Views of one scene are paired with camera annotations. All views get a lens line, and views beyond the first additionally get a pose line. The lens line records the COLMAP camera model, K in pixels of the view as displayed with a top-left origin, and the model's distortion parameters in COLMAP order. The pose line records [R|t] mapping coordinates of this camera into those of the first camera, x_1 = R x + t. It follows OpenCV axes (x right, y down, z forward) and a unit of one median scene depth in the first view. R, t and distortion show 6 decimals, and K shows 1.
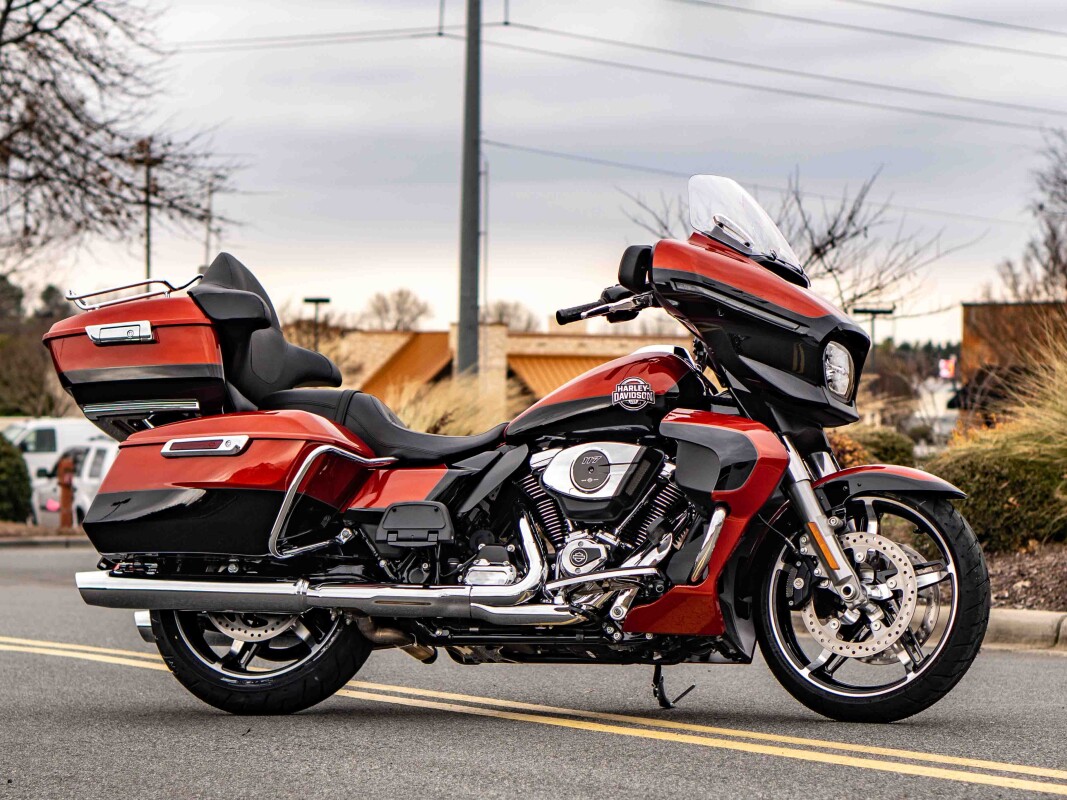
lens RADIAL K [[3303.5, 0, 533.5], [0, 3303.5, 400.0], [0, 0, 1]] dist [0.068676, -0.330901]
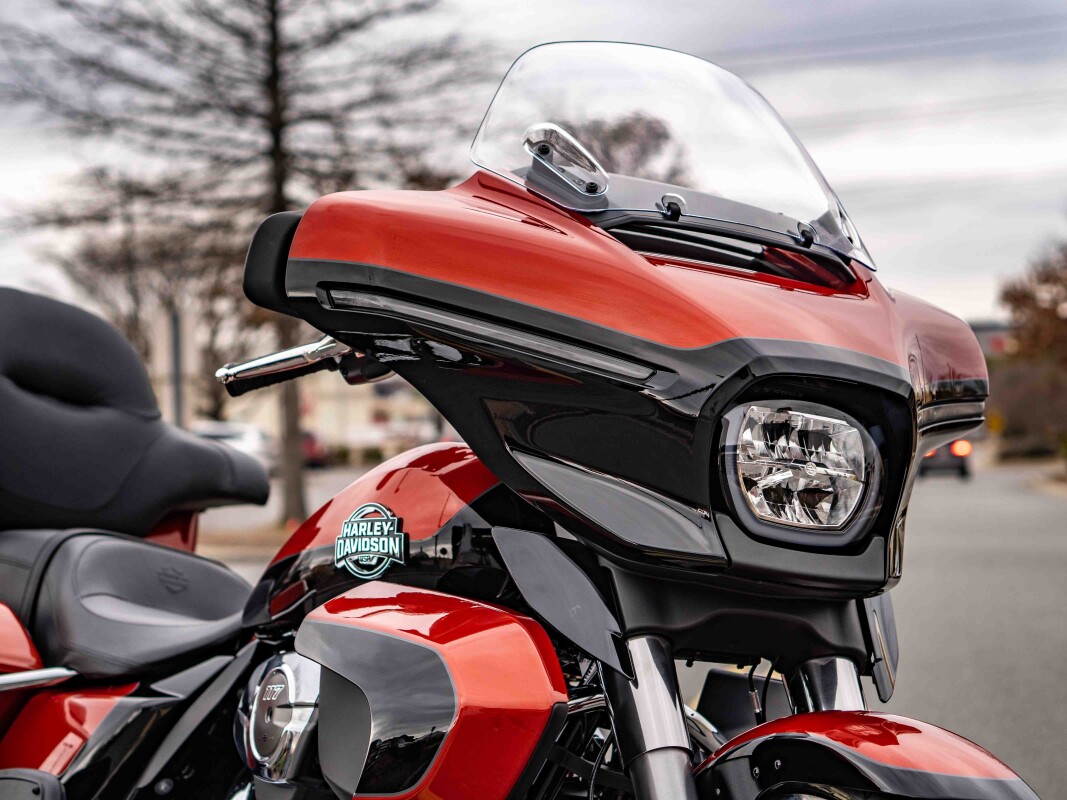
lens RADIAL K [[2546.3, 0, 599.3], [0, 2546.3, 398.7], [0, 0, 1]] dist [0.091934, 0.174050]
pose [[0.858622, -0.050099, -0.510155, 0.235746], [0.049642, 0.998661, -0.014523, -0.014675], [0.510199, -0.012855, 0.859960, 0.718846]]
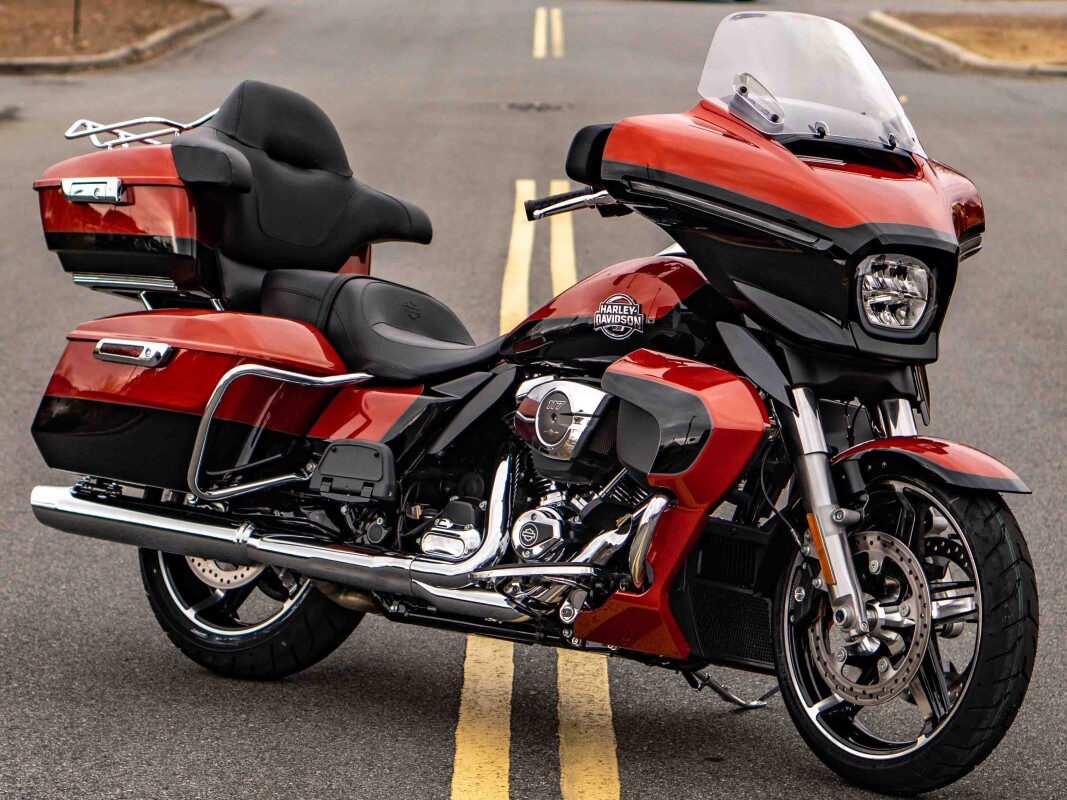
lens RADIAL K [[3605.4, 0, 531.6], [0, 3605.4, 372.3], [0, 0, 1]] dist [0.068253, 0.317744]
pose [[0.912487, 0.056972, -0.405118, 0.341644], [0.001400, 0.989815, 0.142351, -0.105004], [0.409102, -0.130461, 0.903114, 0.259681]]
